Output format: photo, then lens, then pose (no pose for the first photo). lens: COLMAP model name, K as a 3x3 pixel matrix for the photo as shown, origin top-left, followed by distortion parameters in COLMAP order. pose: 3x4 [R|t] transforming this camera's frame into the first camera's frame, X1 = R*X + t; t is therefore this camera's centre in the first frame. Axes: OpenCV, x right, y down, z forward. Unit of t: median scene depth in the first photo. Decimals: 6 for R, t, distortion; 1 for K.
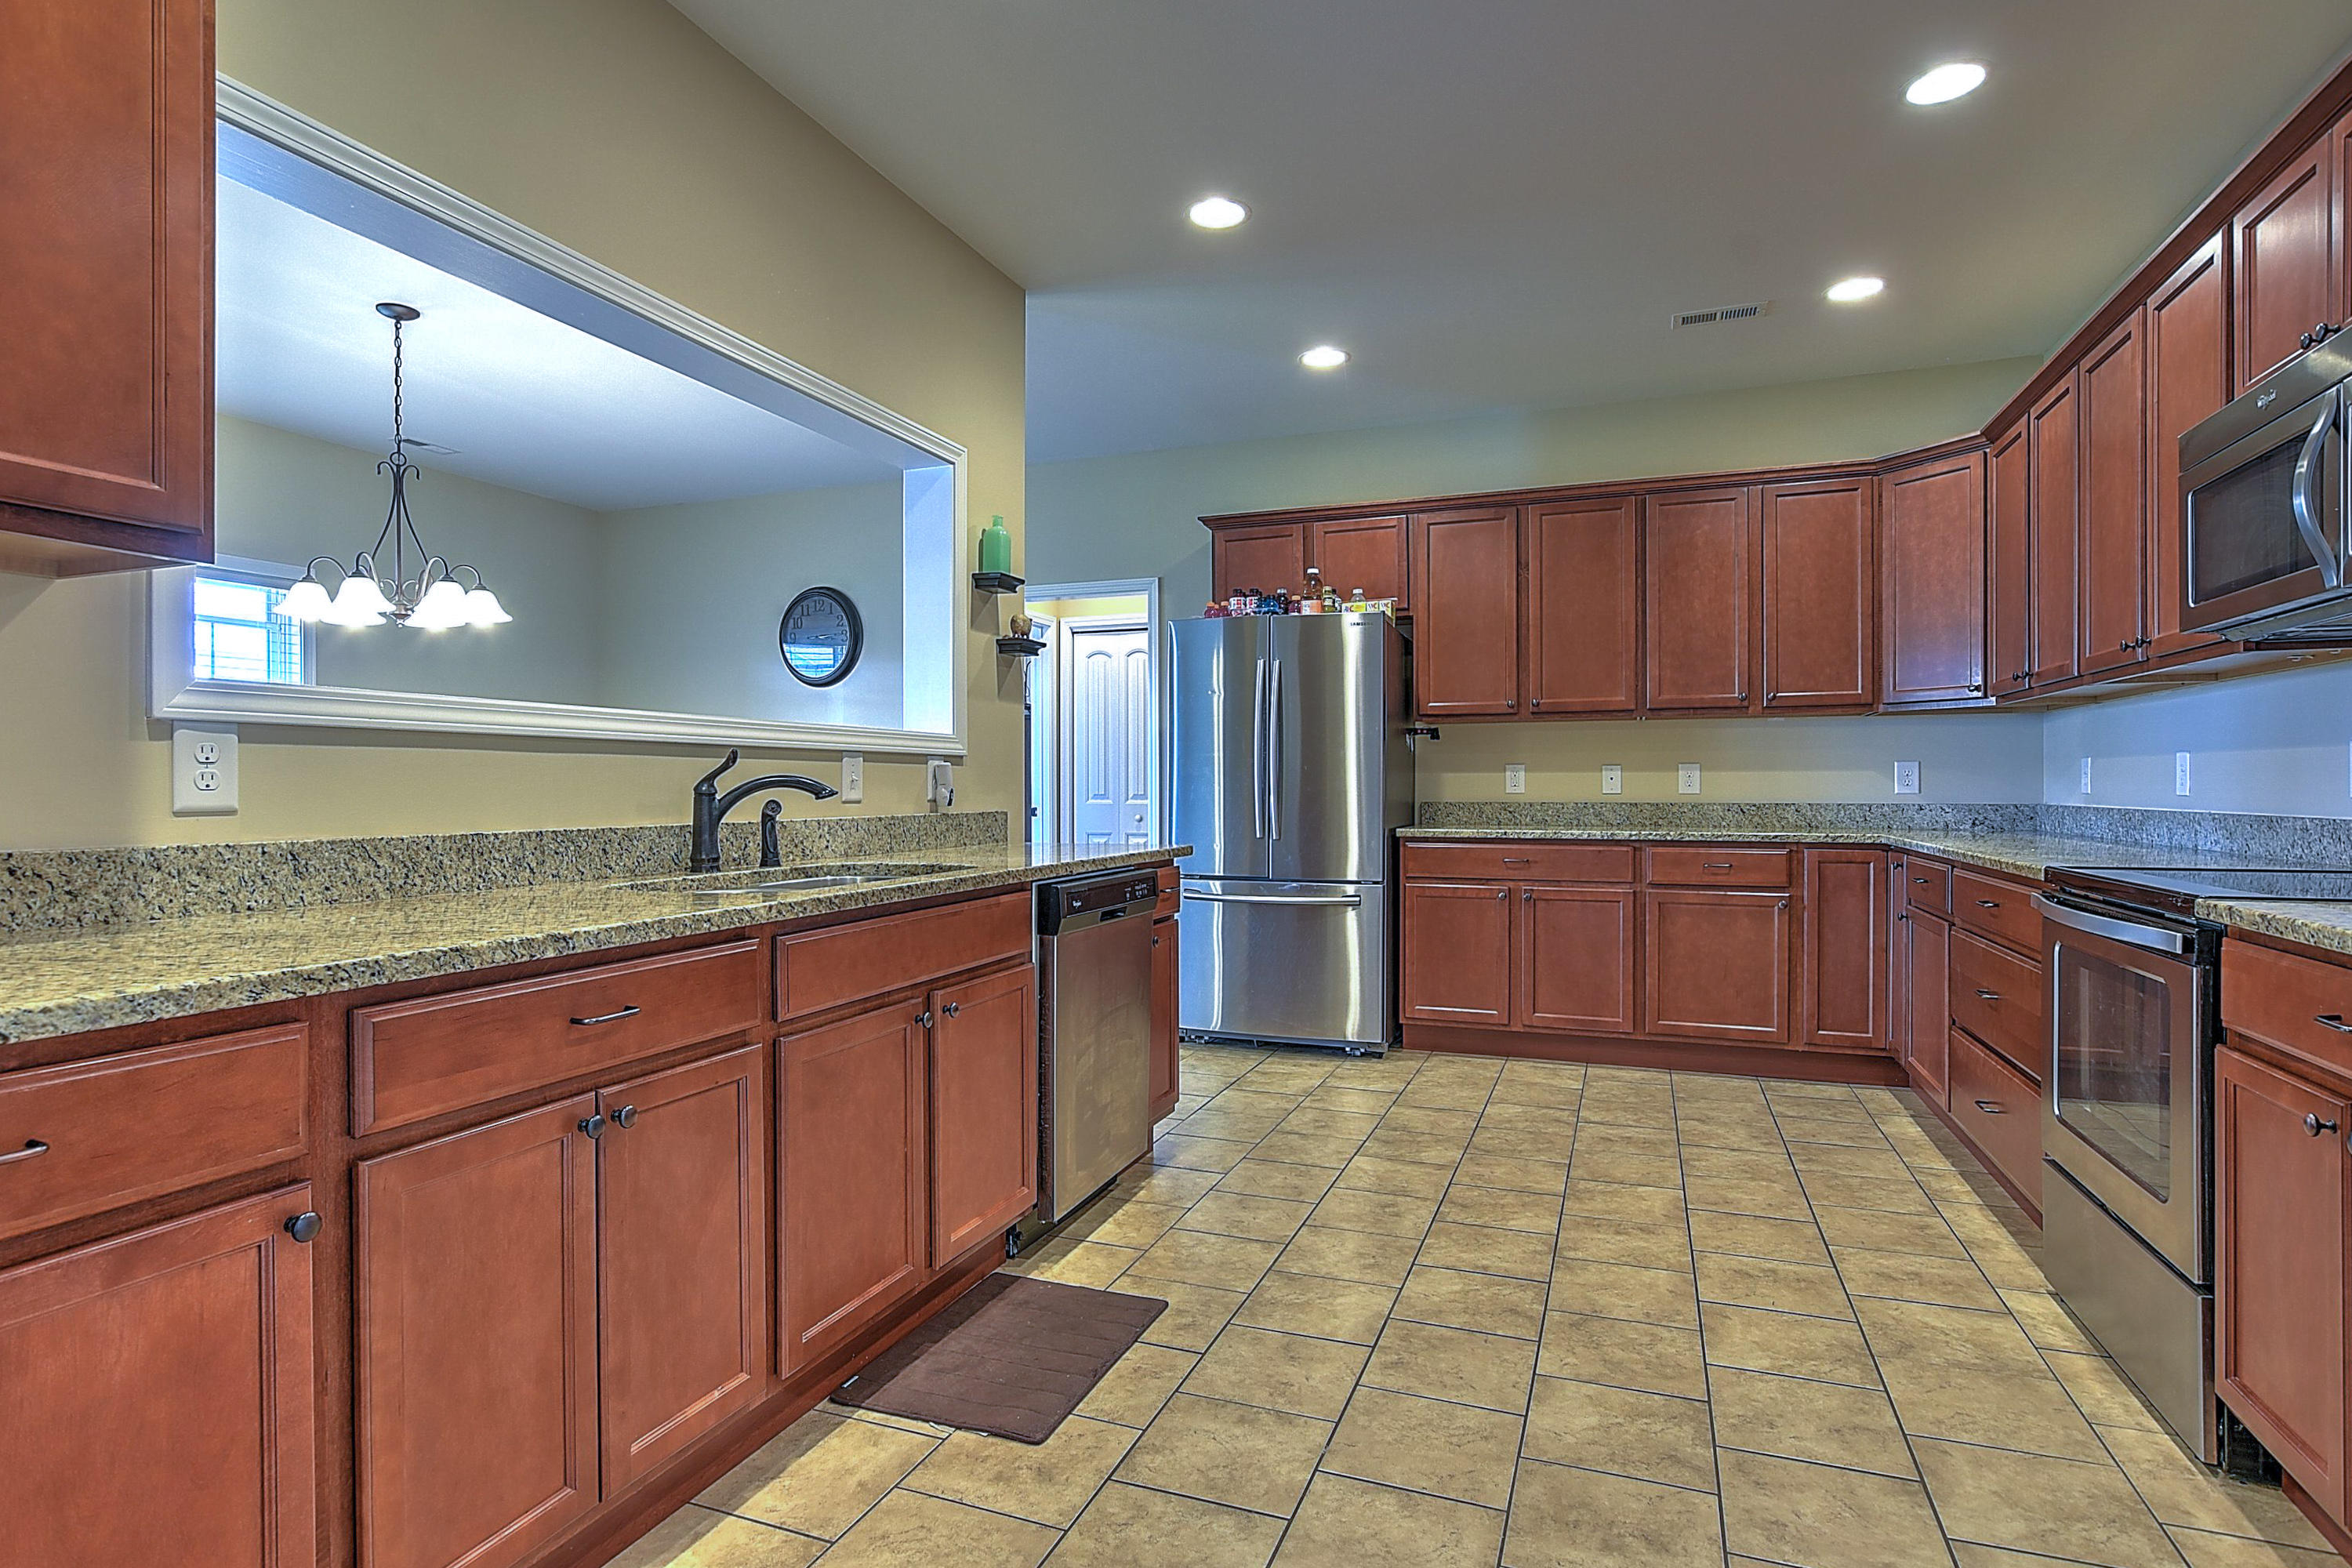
lens RADIAL K [[1208.9, 0, 1160.8], [0, 1208.9, 790.9], [0, 0, 1]] dist [-0.010318, 0.002755]
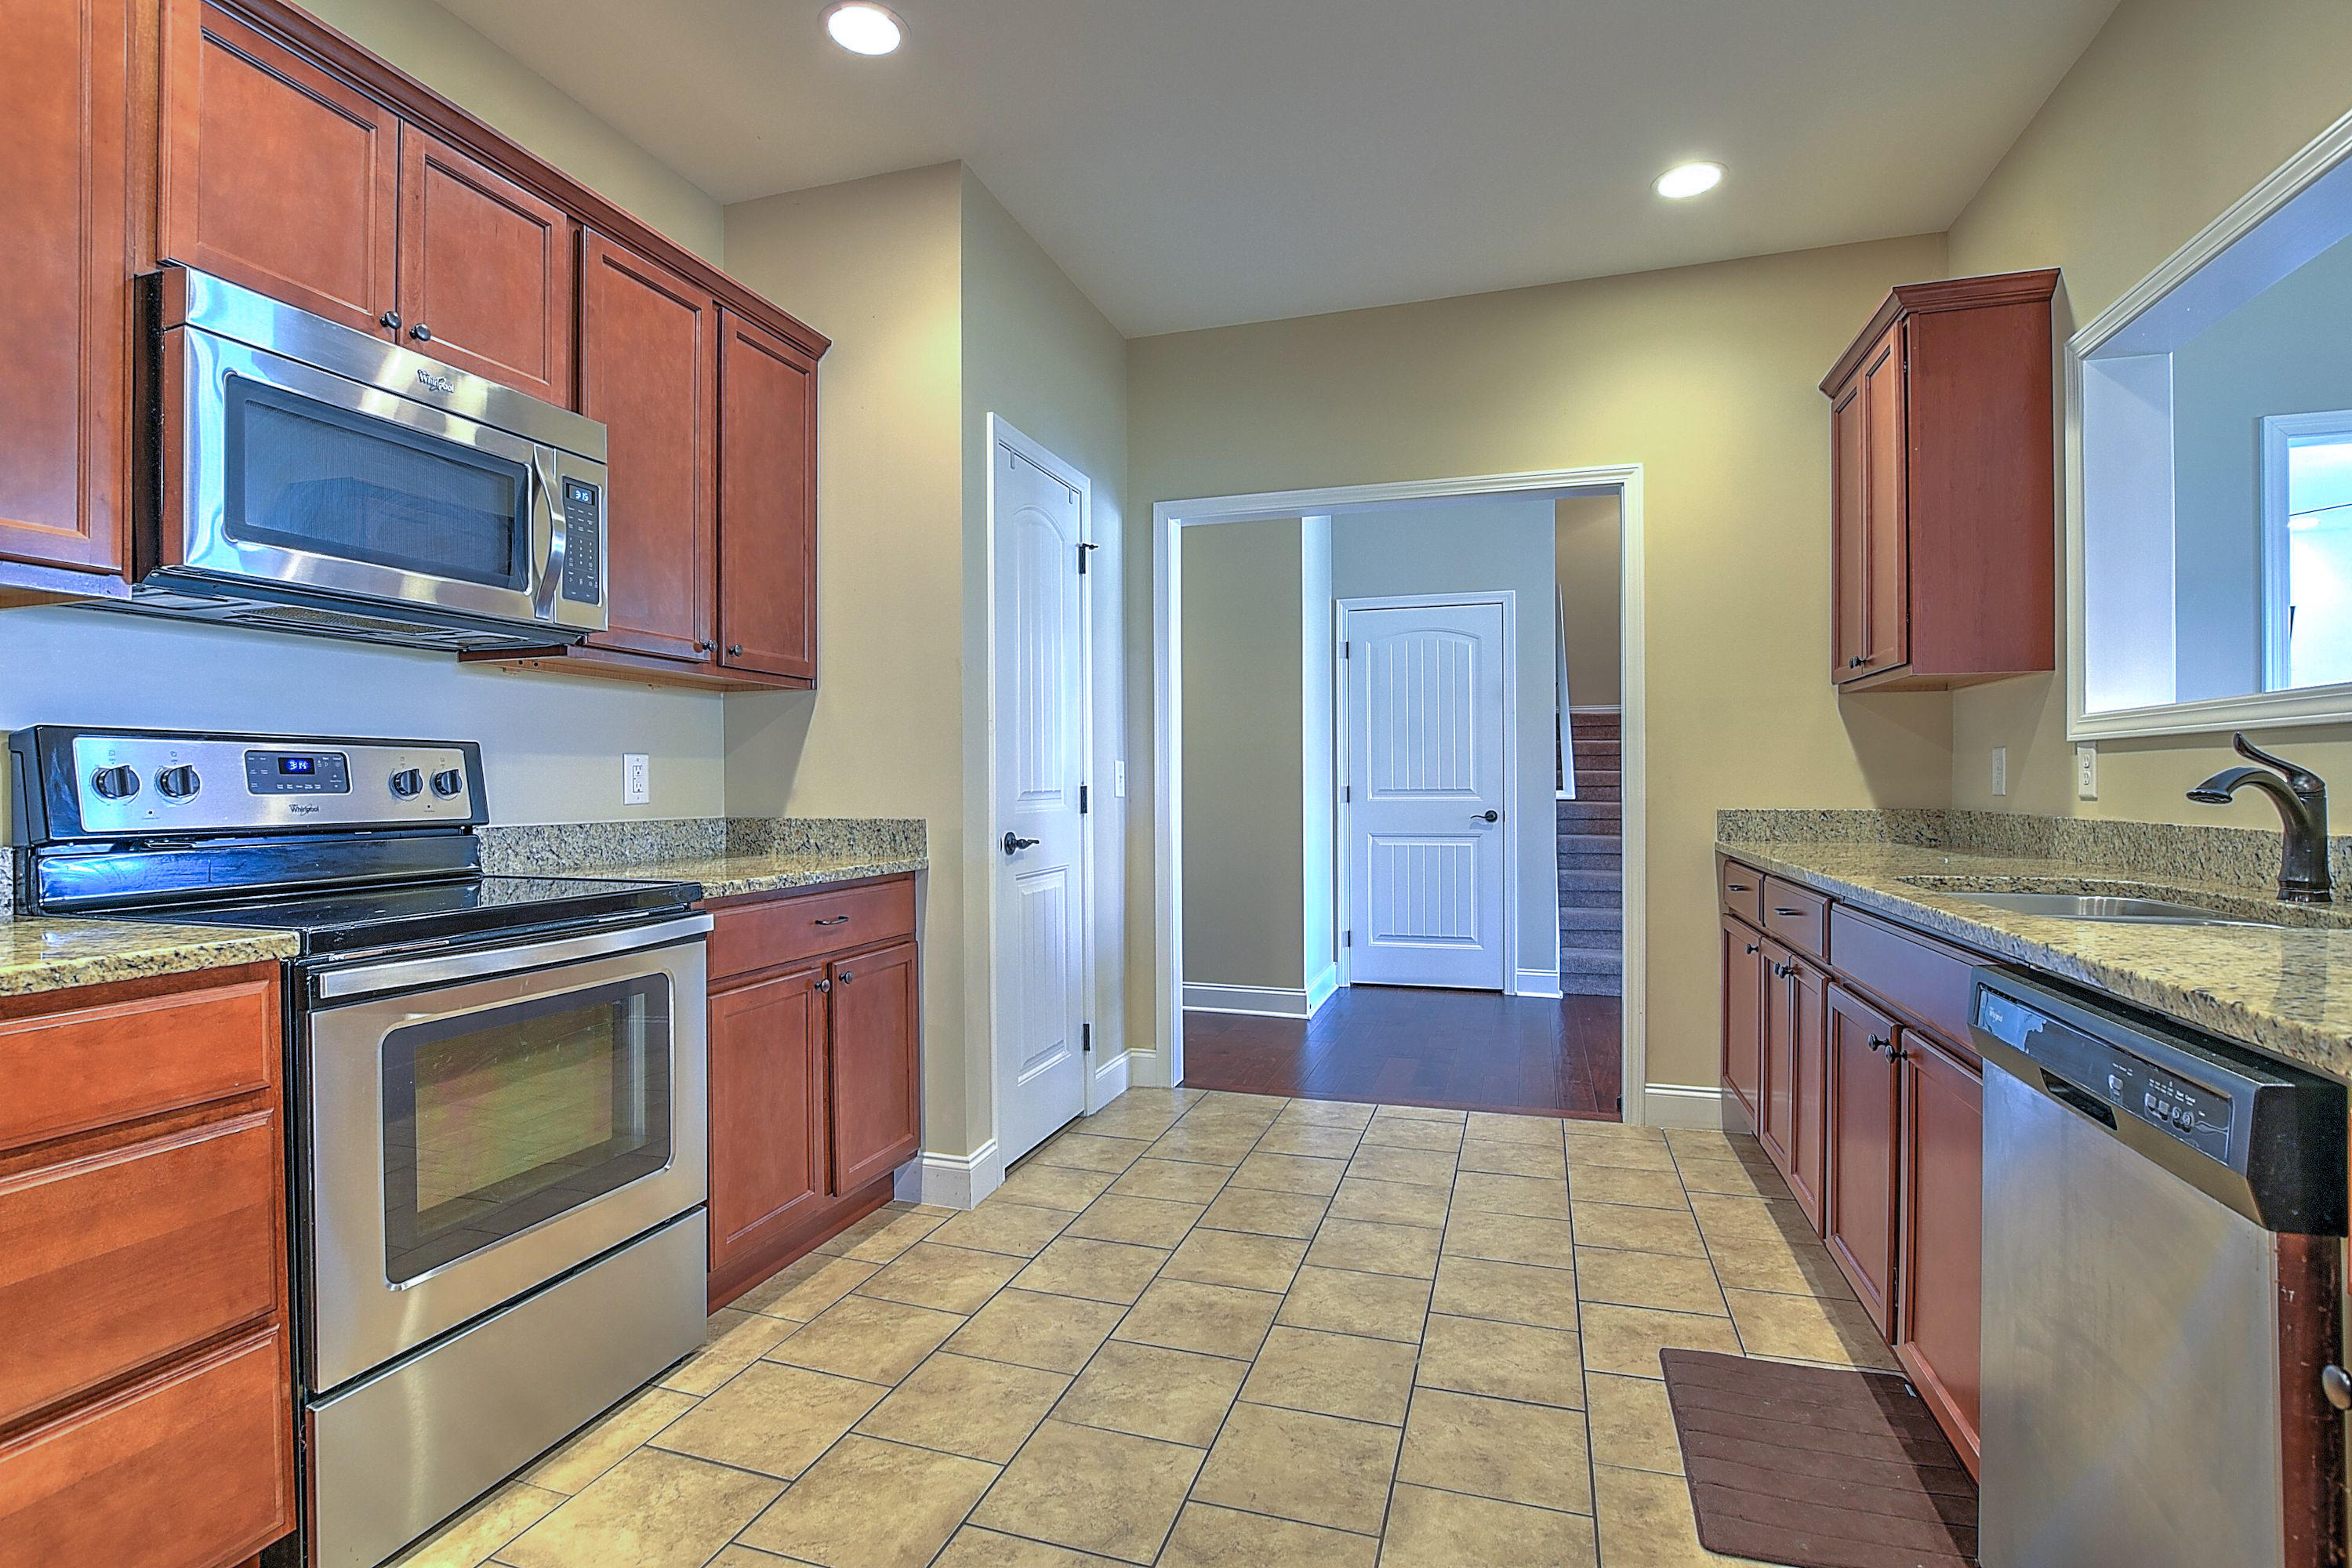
lens RADIAL K [[1123.3, 0, 1160.3], [0, 1123.3, 788.1], [0, 0, 1]] dist [-0.028252, 0.002235]
pose [[-0.998338, 0.006548, -0.057252, 0.216938], [0.006092, 0.999948, 0.008136, -0.006408], [0.057302, 0.007774, -0.998327, 1.008254]]
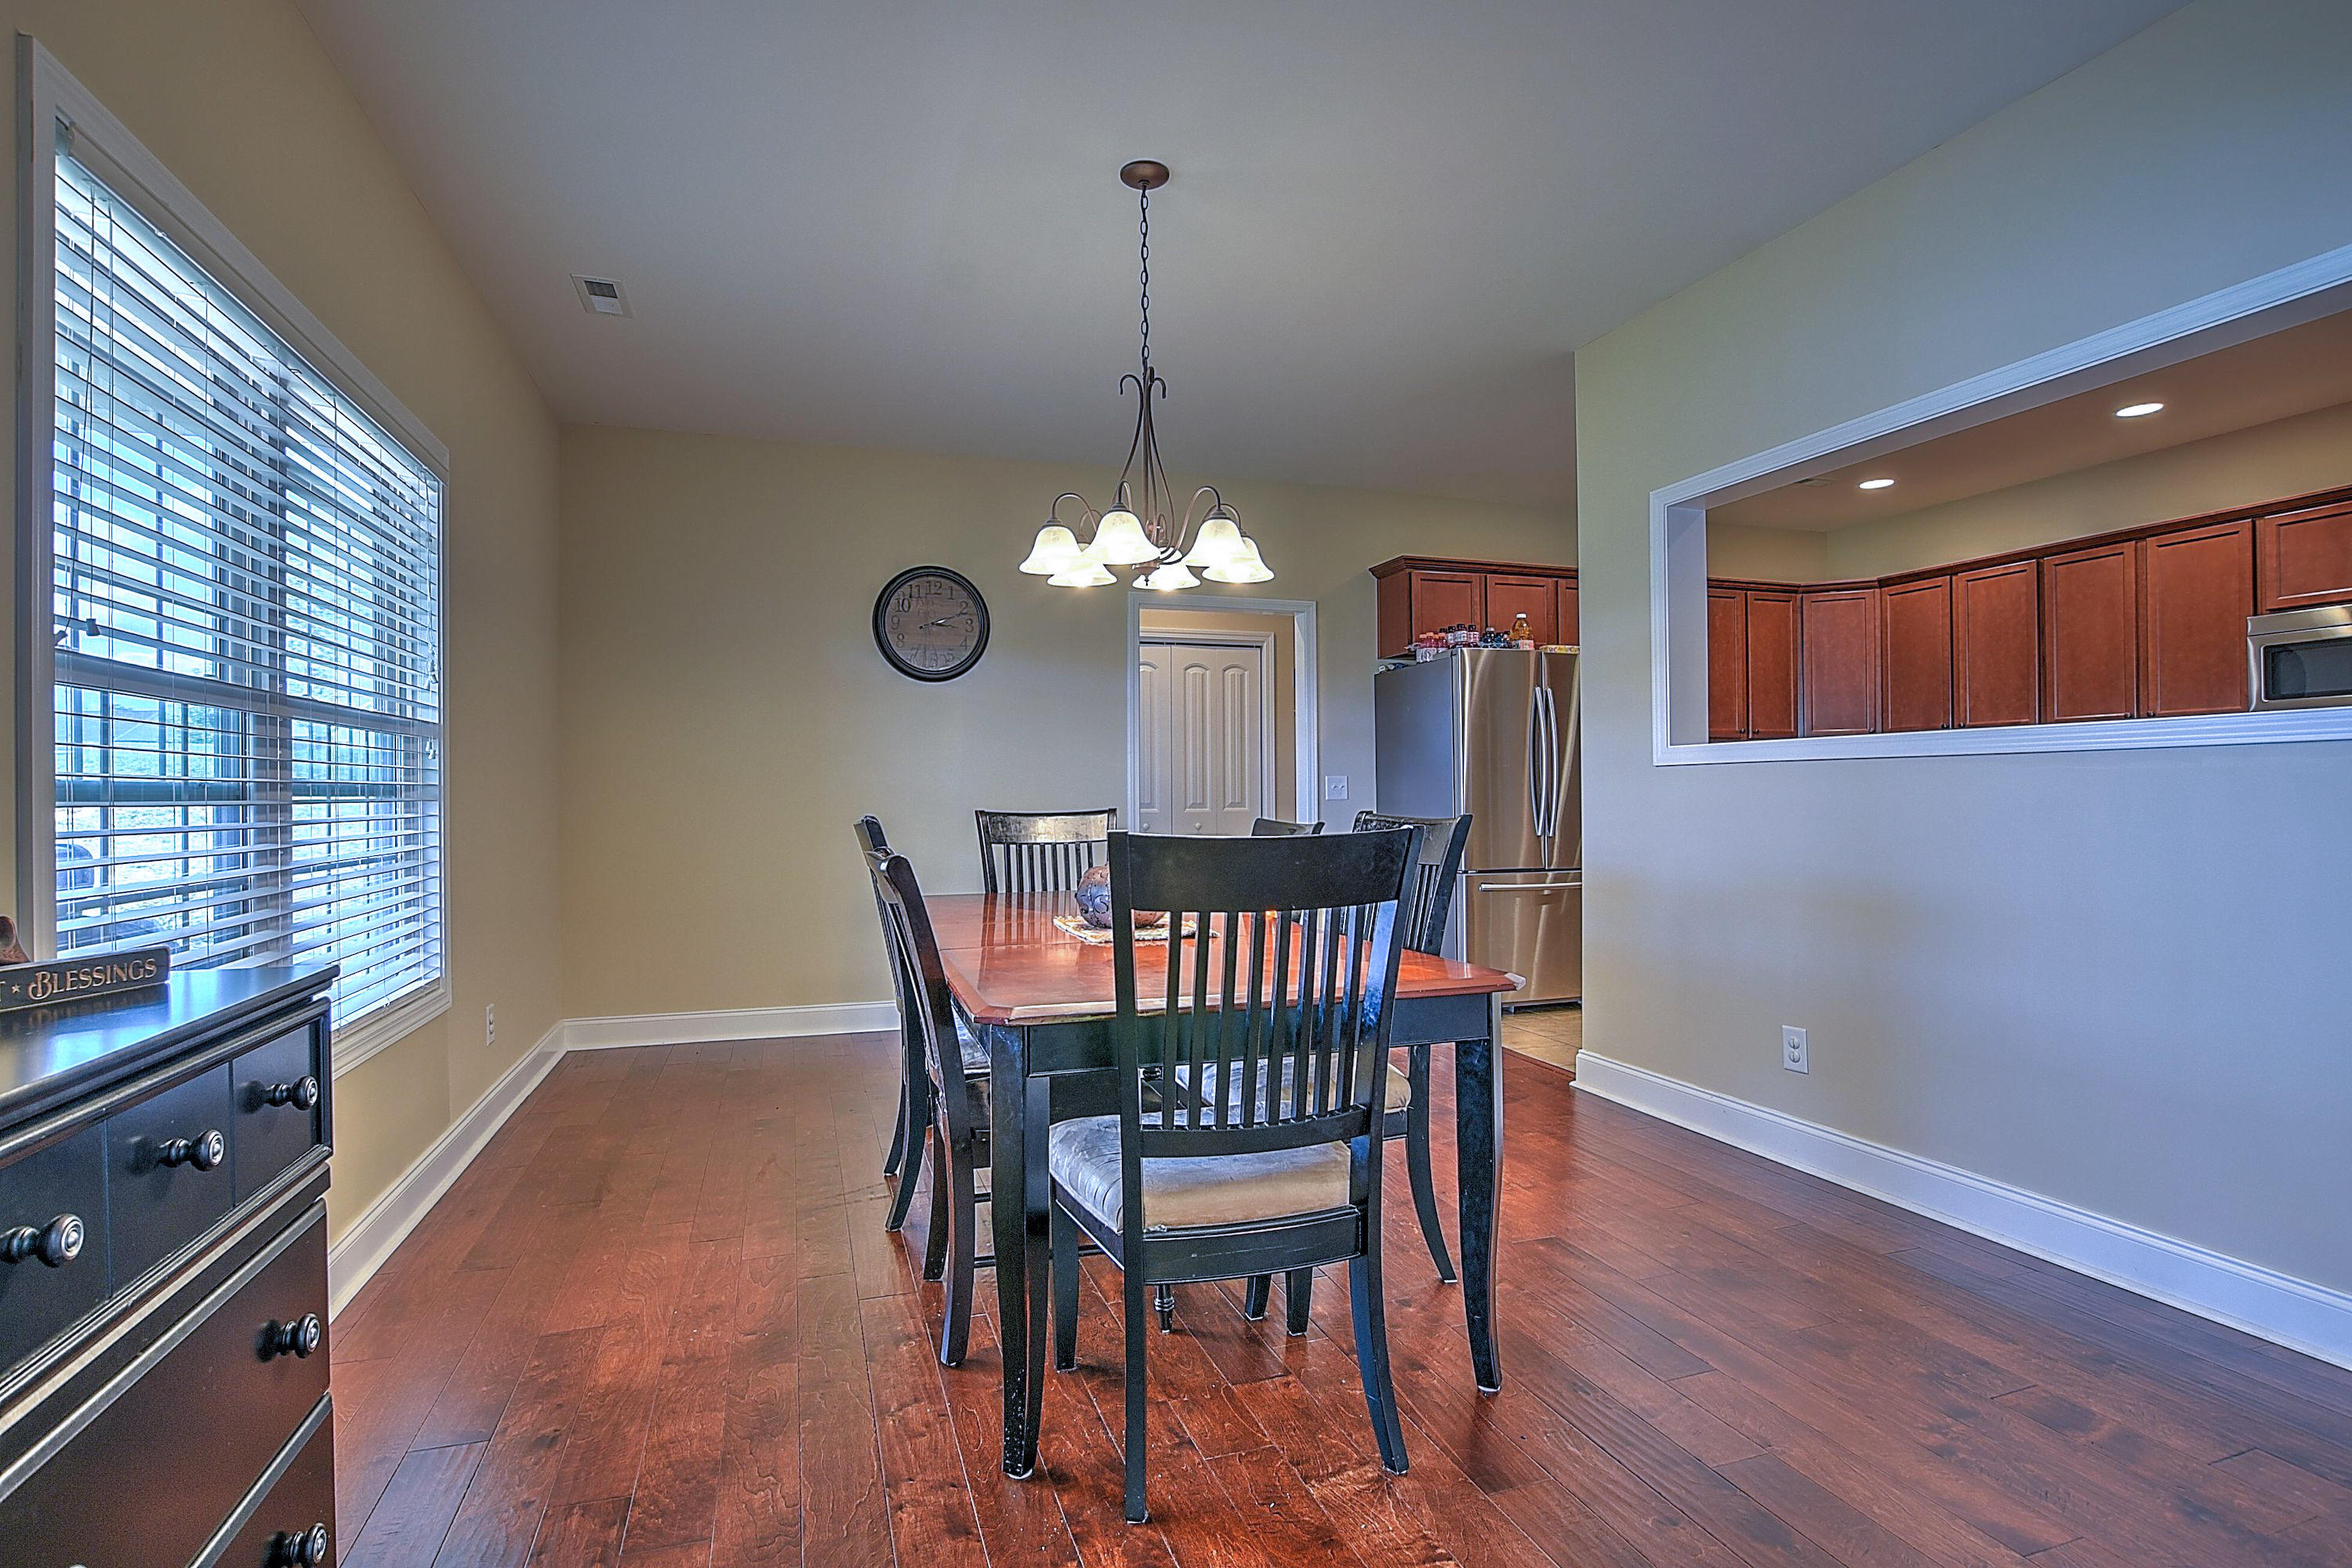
lens RADIAL K [[1123.3, 0, 1160.3], [0, 1123.3, 788.1], [0, 0, 1]] dist [-0.028252, 0.002235]
pose [[0.769924, -0.001345, 0.638134, -1.102215], [0.009217, 0.999917, -0.009013, -0.001903], [-0.638069, 0.012821, 0.769872, 0.462475]]
